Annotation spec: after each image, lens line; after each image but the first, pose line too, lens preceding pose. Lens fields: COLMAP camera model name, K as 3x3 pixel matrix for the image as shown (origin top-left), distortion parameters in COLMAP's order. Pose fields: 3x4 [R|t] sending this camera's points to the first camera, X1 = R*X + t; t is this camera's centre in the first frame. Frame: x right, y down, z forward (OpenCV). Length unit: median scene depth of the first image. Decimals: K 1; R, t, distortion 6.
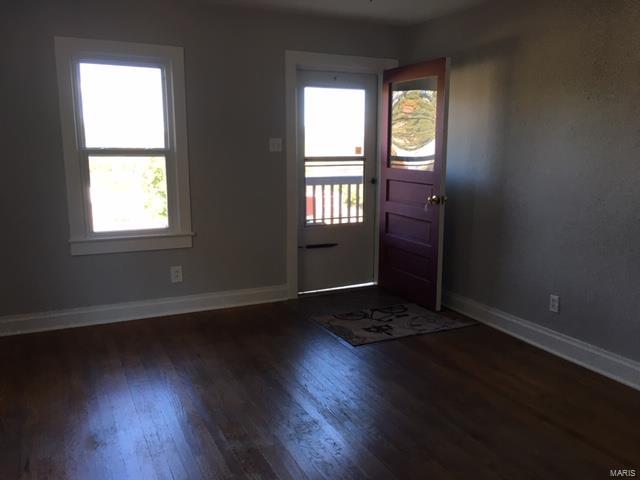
lens RADIAL K [[548.8, 0, 320.9], [0, 548.8, 240.2], [0, 0, 1]] dist [0.051103, -0.038135]
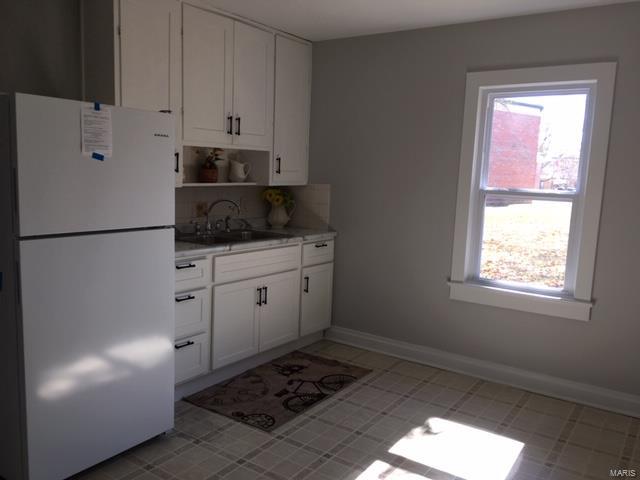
lens RADIAL K [[548.8, 0, 321.0], [0, 548.8, 240.1], [0, 0, 1]] dist [0.051103, -0.038135]
pose [[-0.873992, 0.014785, -0.485715, 0.483854], [-0.136757, 0.951654, 0.275048, -0.293827], [0.466300, 0.306815, -0.829716, 1.640314]]
